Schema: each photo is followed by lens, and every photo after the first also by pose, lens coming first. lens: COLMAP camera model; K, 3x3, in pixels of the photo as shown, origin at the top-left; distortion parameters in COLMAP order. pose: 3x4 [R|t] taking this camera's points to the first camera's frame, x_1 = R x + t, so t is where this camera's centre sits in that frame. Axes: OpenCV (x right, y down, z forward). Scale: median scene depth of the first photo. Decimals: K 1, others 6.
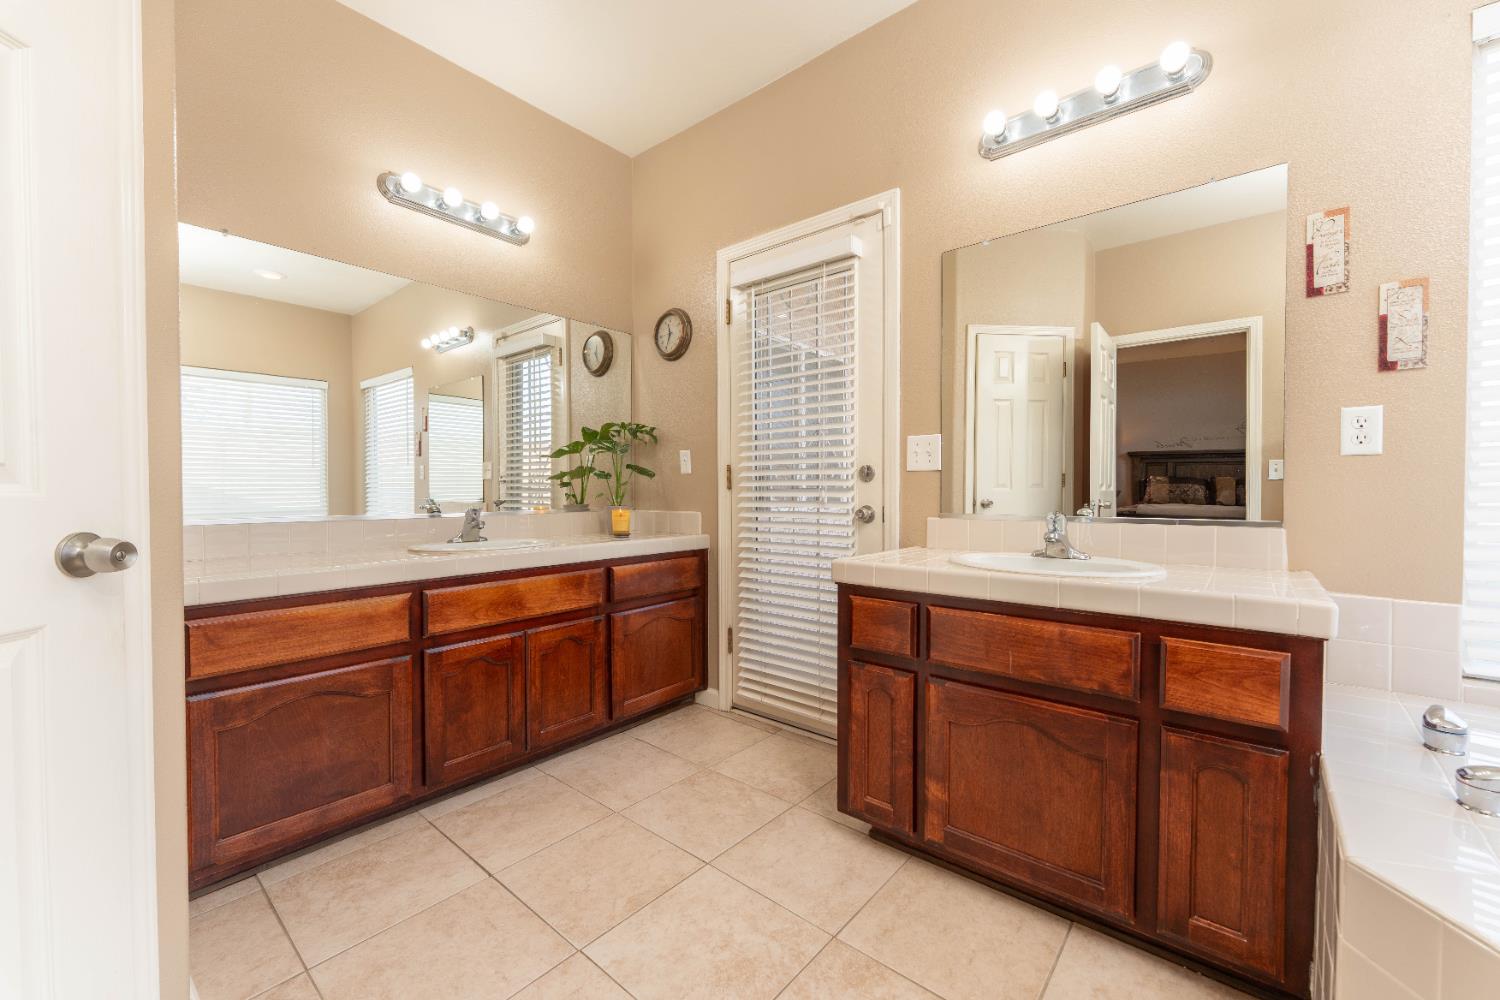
lens RADIAL K [[594.7, 0, 758.4], [0, 594.7, 501.0], [0, 0, 1]] dist [0.000733, -0.000234]
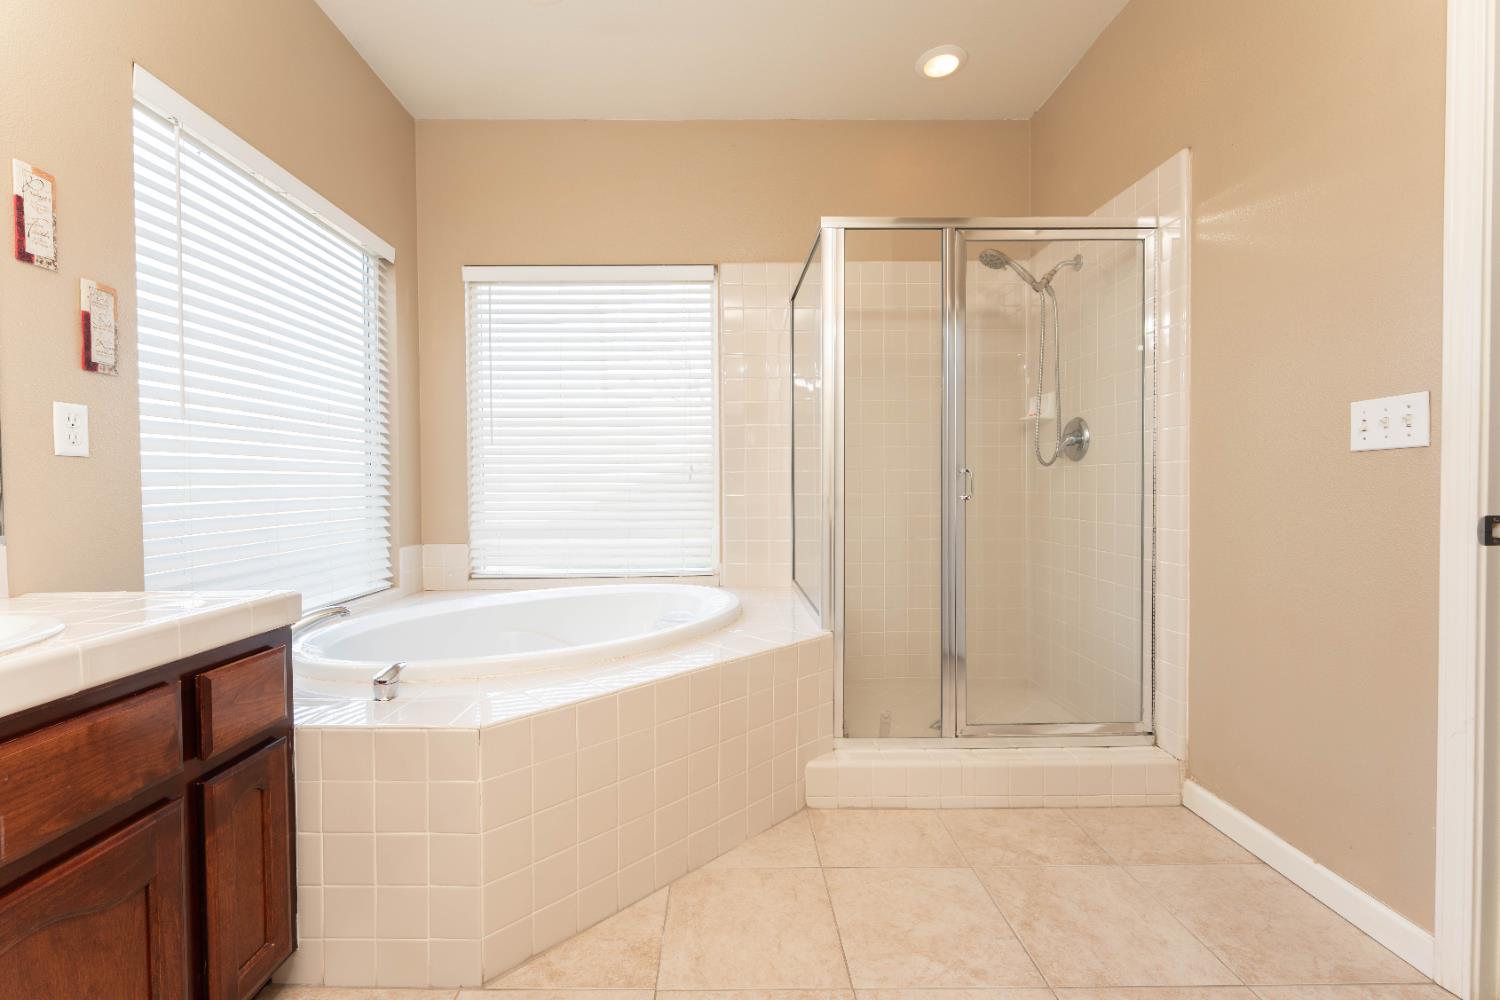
lens RADIAL K [[594.7, 0, 740.5], [0, 594.7, 496.9], [0, 0, 1]] dist [0.000733, -0.000234]
pose [[-0.640361, -0.006486, 0.768047, -0.348460], [0.024647, 0.999276, 0.028988, -0.016353], [-0.767679, 0.037492, -0.639737, 0.793380]]
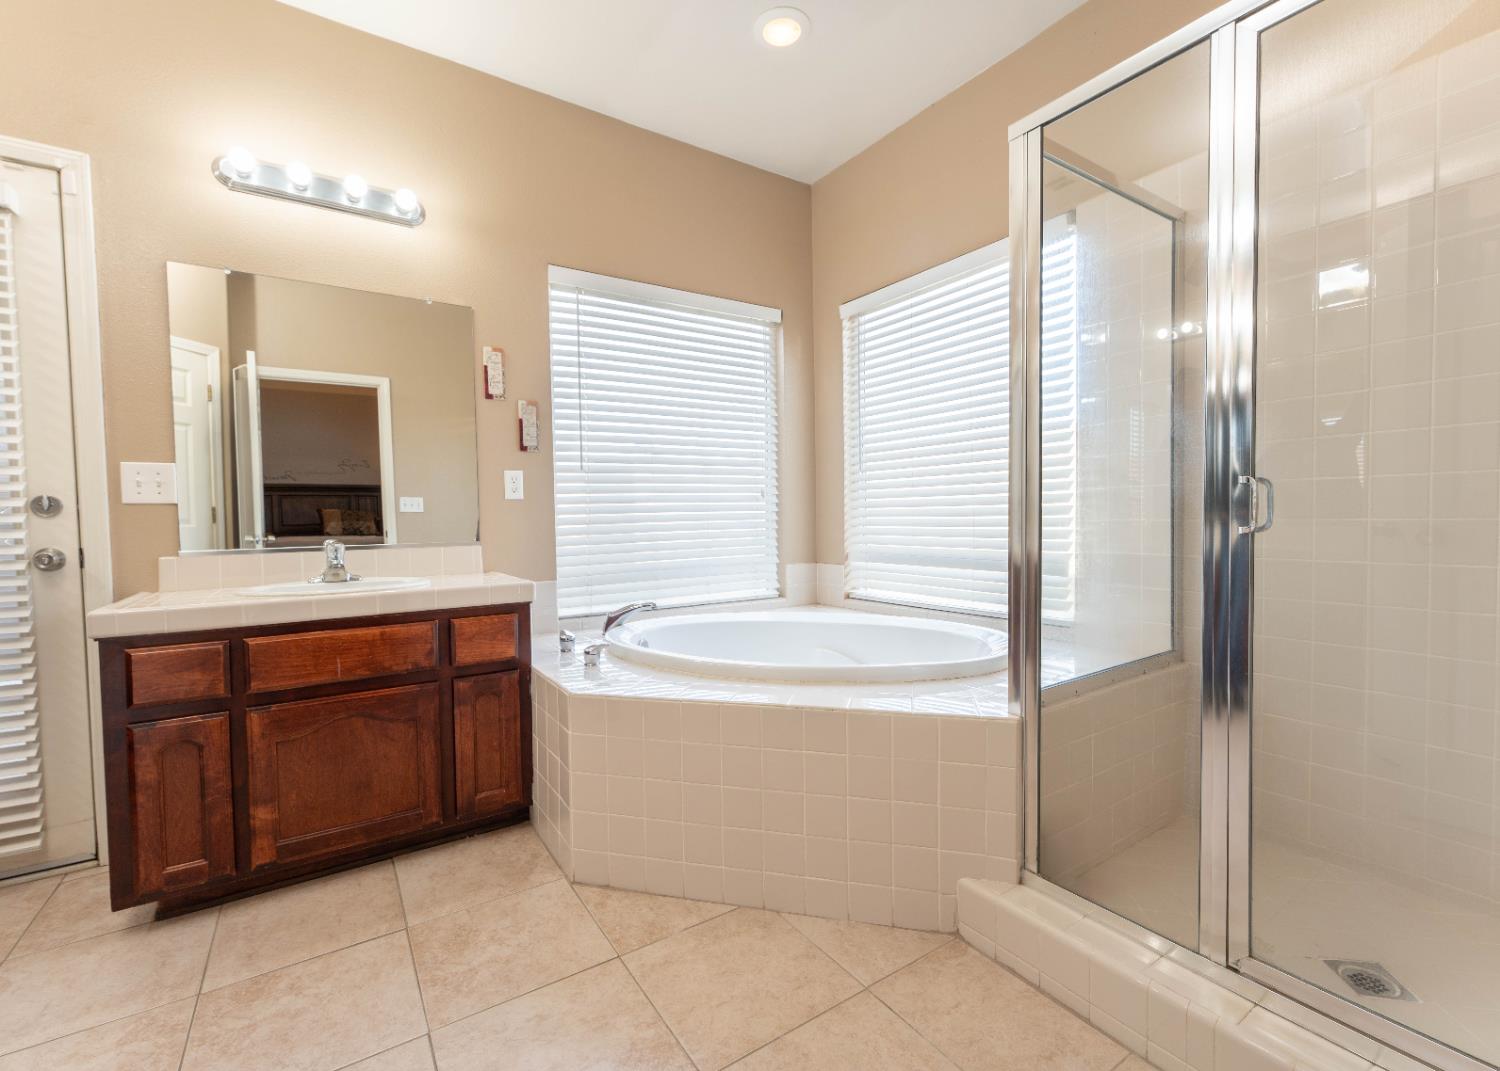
lens RADIAL K [[643.1, 0, 756.3], [0, 643.1, 535.1], [0, 0, 1]] dist [0.001562, -0.000333]
pose [[0.270465, -0.031069, 0.962228, -0.549055], [0.035507, 0.999121, 0.022279, 0.007245], [-0.962075, 0.028140, 0.271330, -0.146168]]
